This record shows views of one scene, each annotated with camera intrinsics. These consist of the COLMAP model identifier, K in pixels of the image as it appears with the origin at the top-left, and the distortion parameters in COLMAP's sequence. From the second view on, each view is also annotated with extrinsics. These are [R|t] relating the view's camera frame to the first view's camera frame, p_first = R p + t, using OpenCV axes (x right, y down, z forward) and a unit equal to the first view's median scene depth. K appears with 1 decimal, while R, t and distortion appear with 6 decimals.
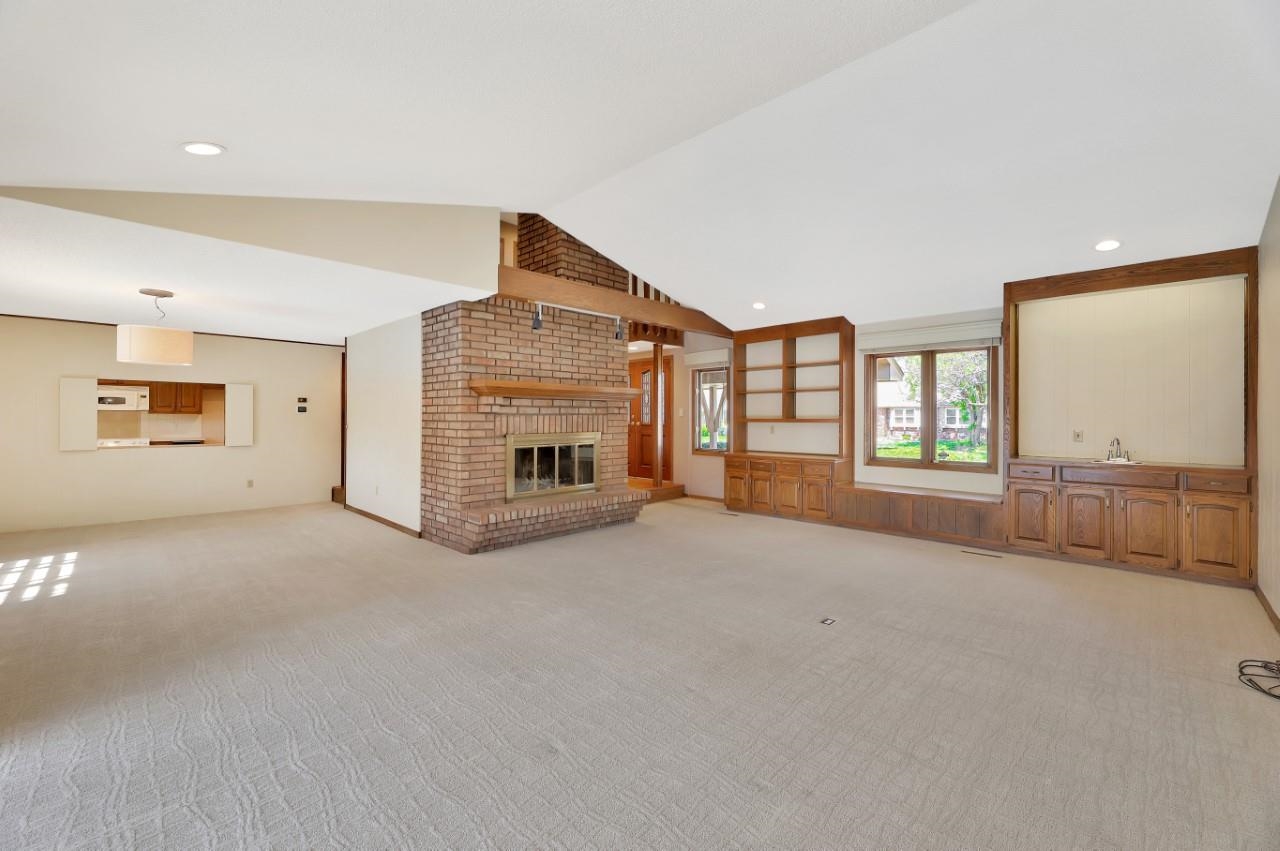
lens RADIAL K [[519.4, 0, 633.8], [0, 519.4, 414.9], [0, 0, 1]] dist [0.001406, -0.002291]
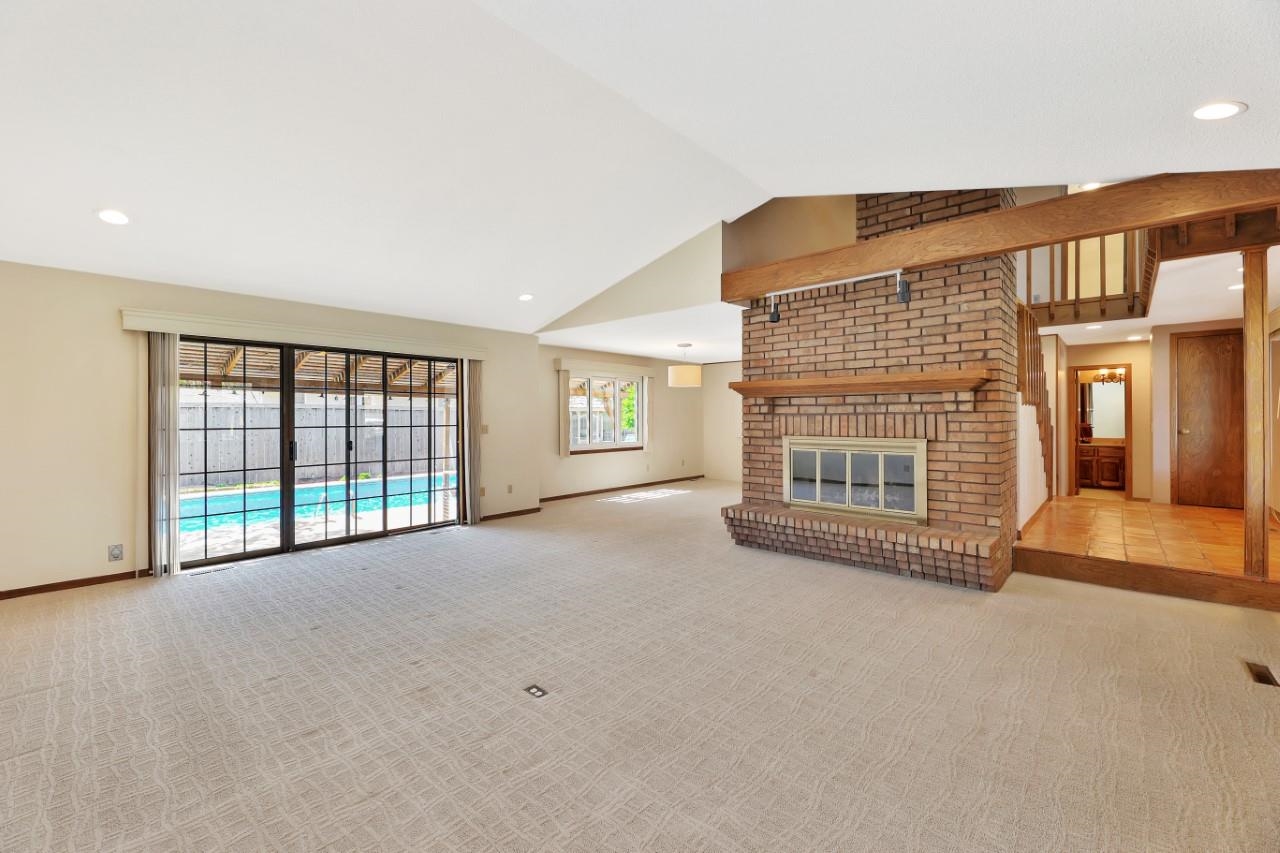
lens RADIAL K [[519.4, 0, 639.4], [0, 519.4, 416.1], [0, 0, 1]] dist [0.001406, -0.002291]
pose [[0.038987, -0.000952, -0.999239, 0.653995], [0.008527, 0.999963, -0.000620, -0.000034], [0.999203, -0.008496, 0.038993, 0.647945]]
